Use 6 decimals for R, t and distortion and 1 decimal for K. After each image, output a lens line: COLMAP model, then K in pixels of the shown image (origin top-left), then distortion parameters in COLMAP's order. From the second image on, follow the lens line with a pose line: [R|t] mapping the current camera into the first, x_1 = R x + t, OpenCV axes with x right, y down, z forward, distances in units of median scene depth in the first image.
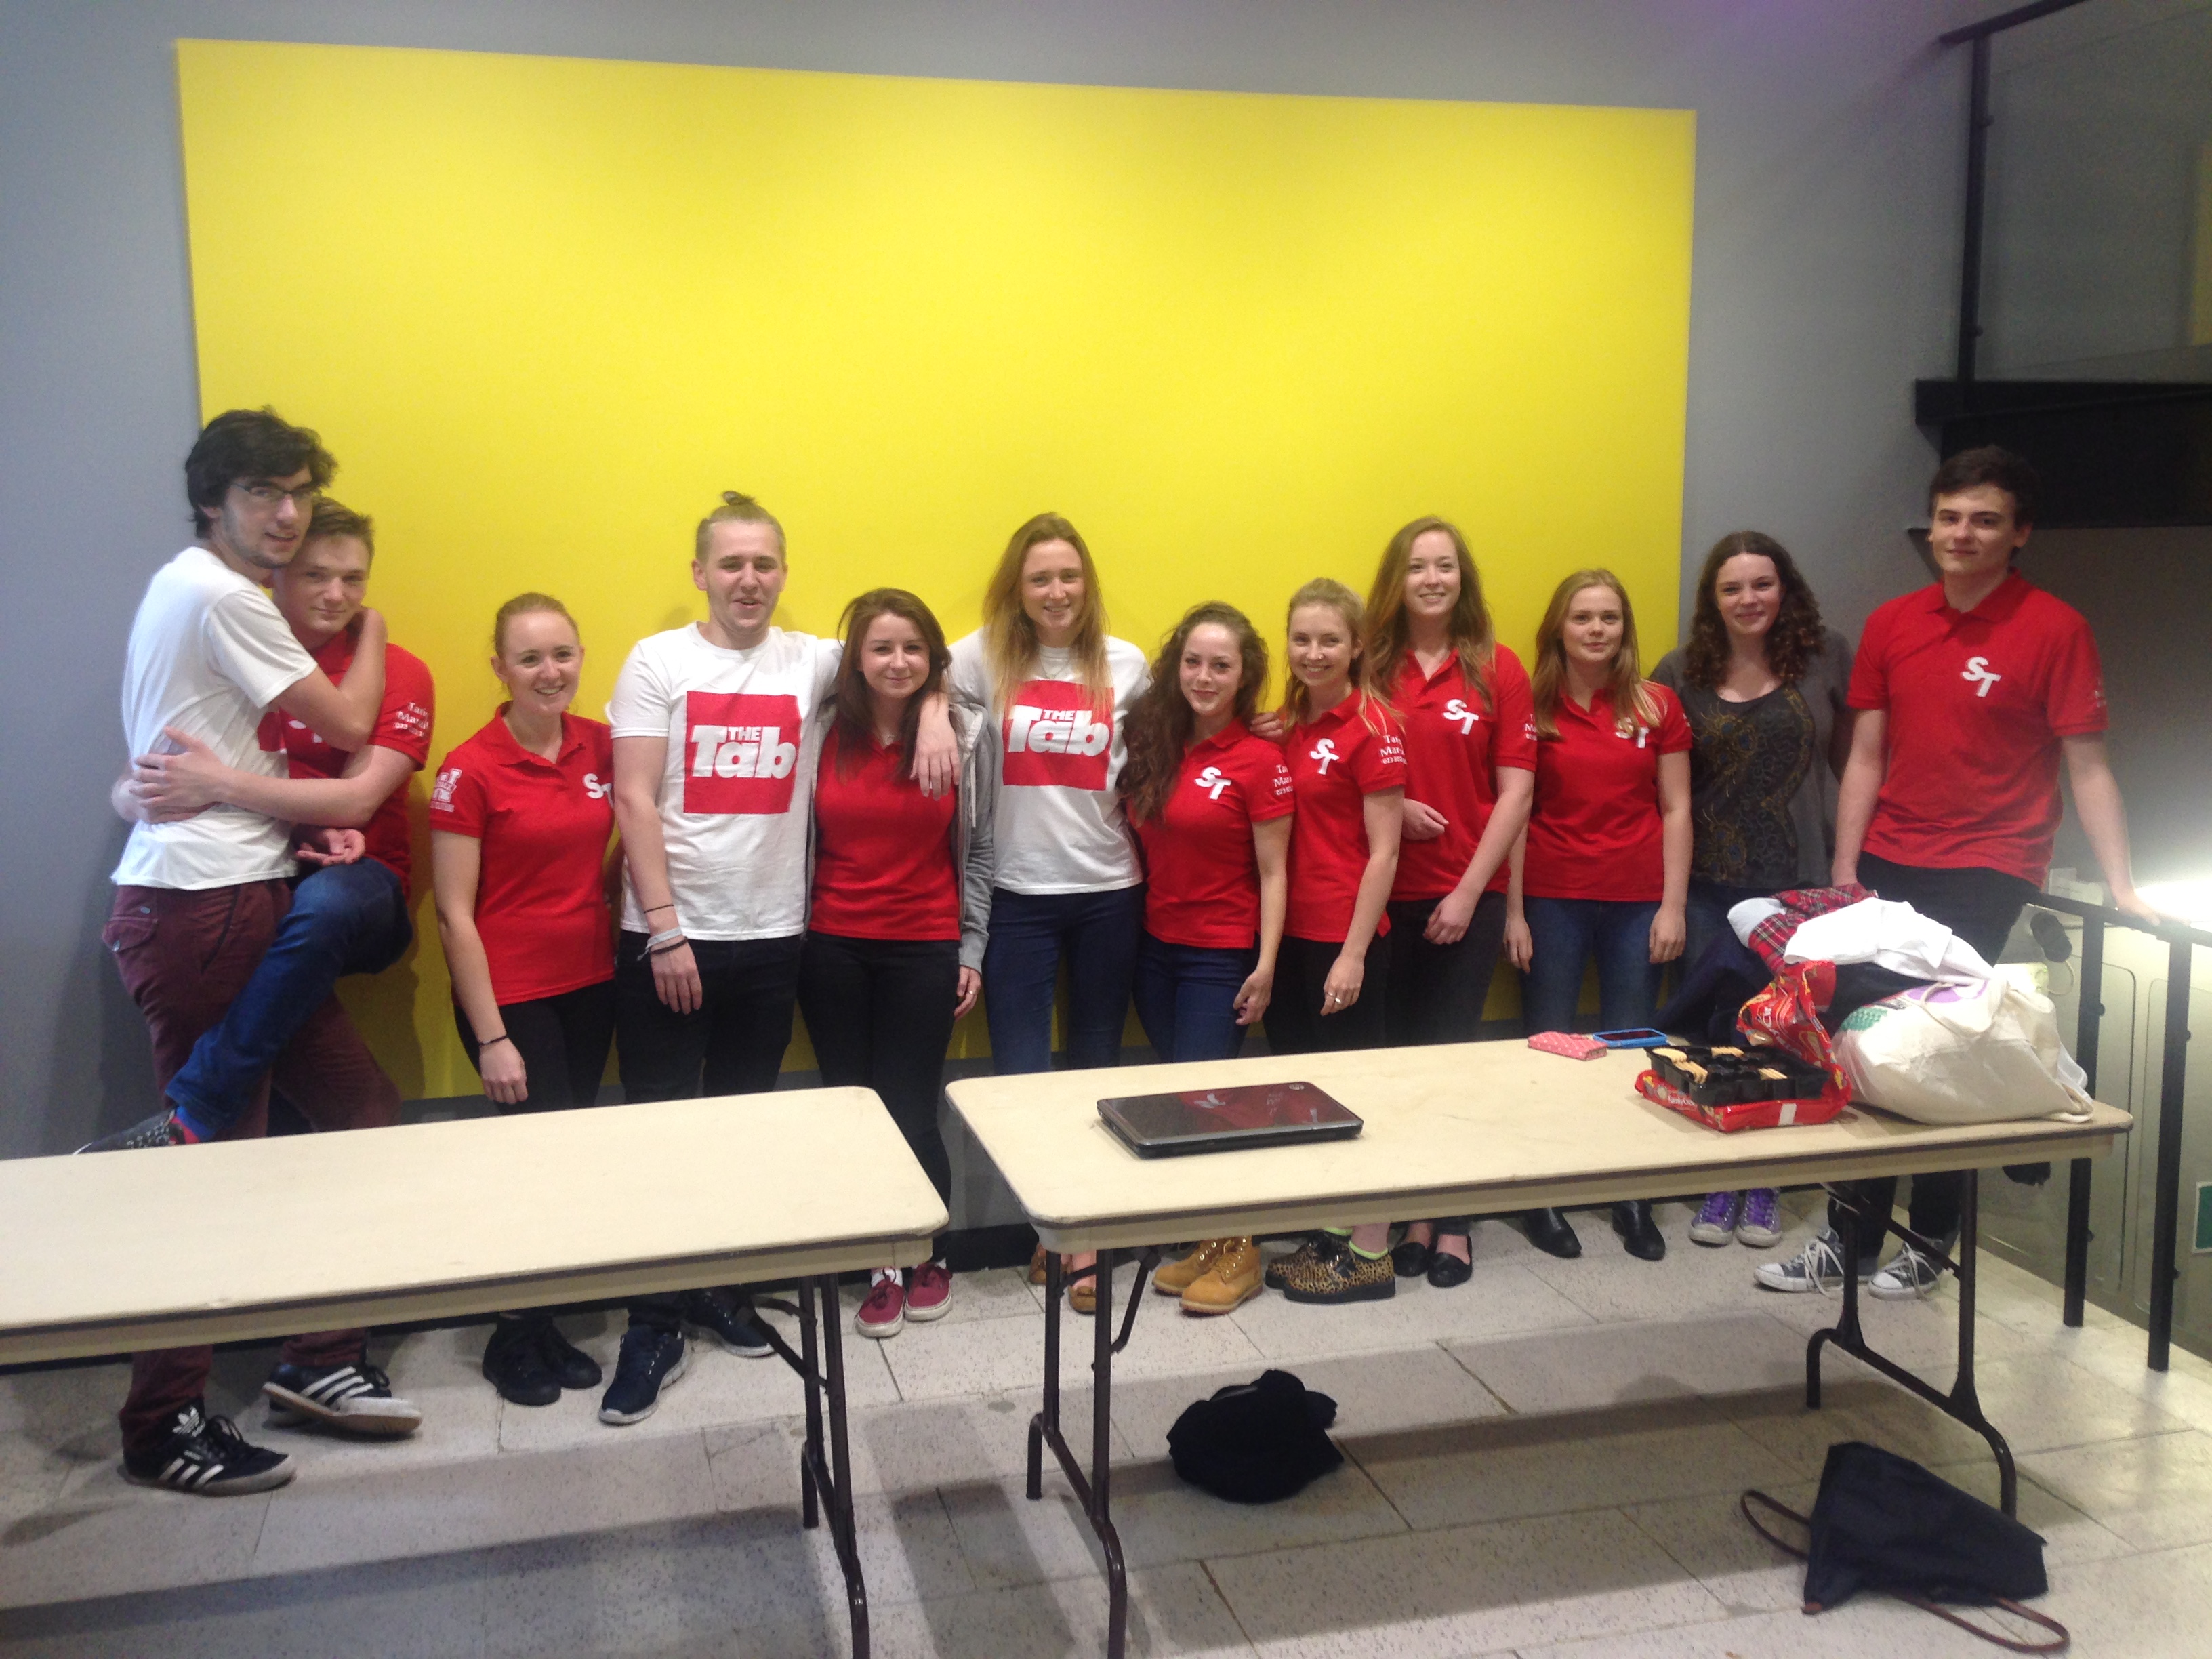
lens RADIAL K [[2077.1, 0, 1106.0], [0, 2077.1, 829.5], [0, 0, 1]] dist [0.182963, -0.330689]
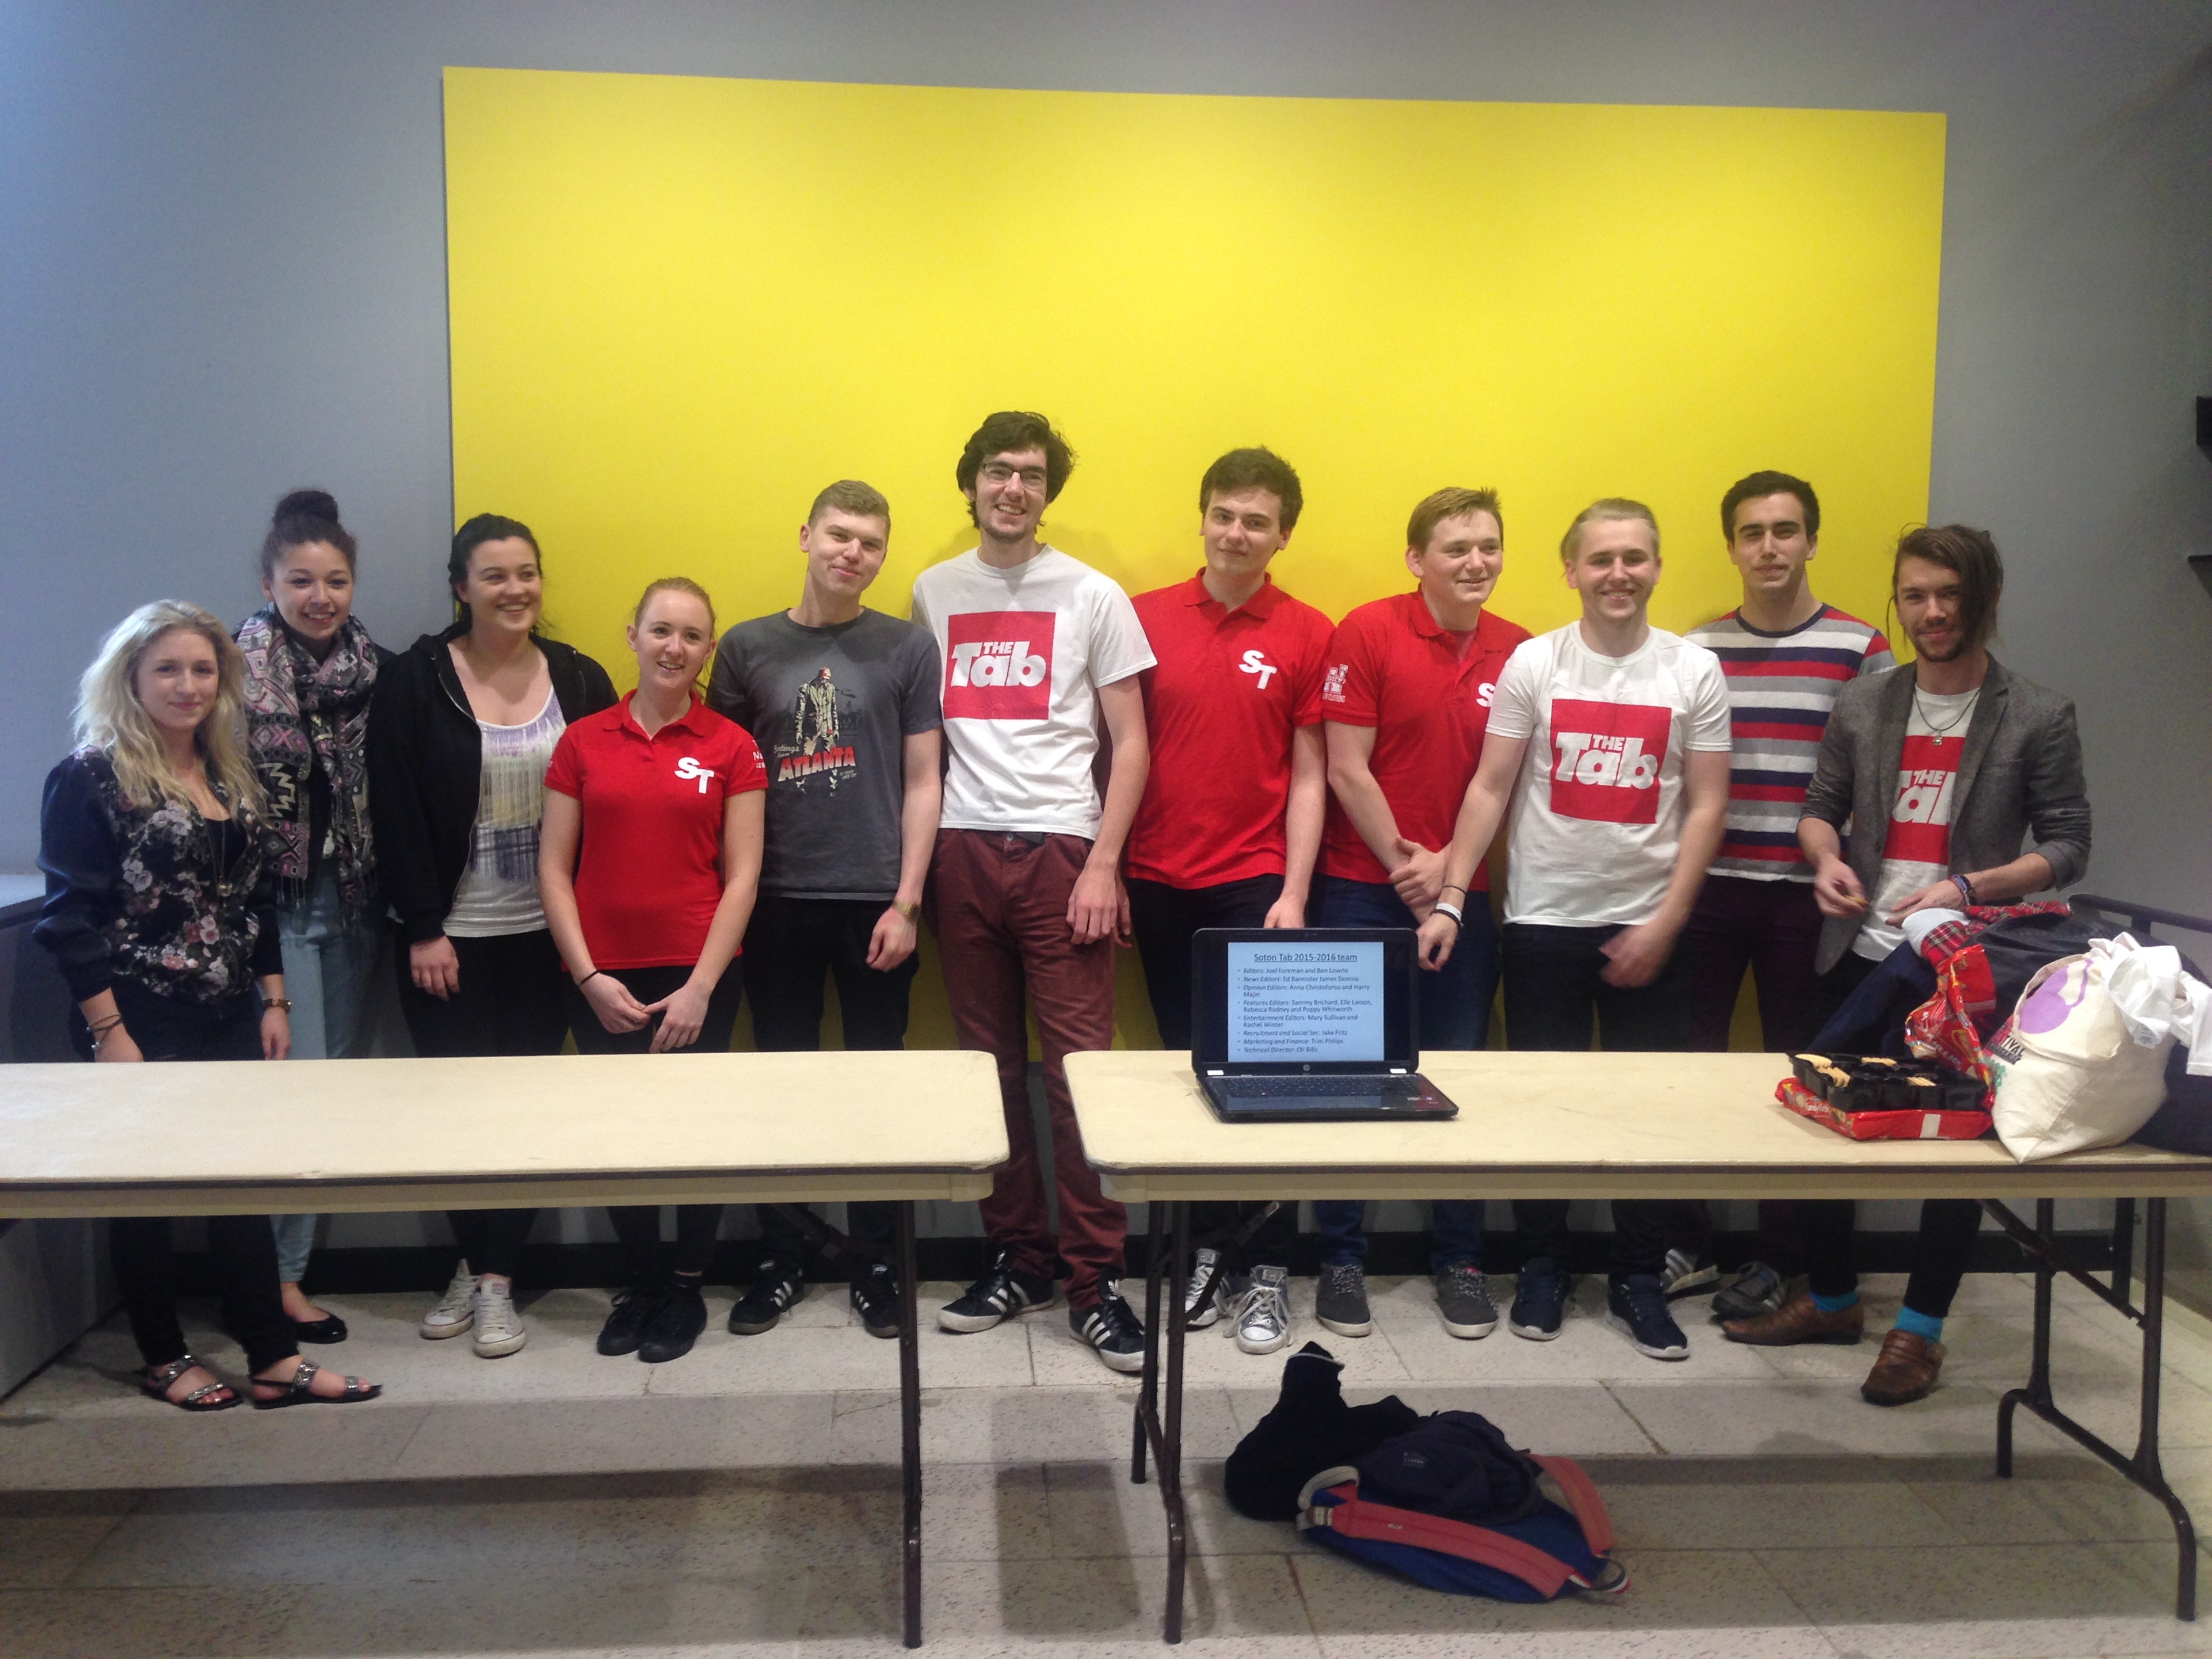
lens RADIAL K [[2077.1, 0, 1106.0], [0, 2077.1, 829.5], [0, 0, 1]] dist [0.182963, -0.330689]
pose [[0.982394, 0.036460, -0.183226, 0.126255], [-0.046139, 0.997740, -0.048841, 0.063898], [0.181031, 0.056435, 0.981857, 0.013019]]
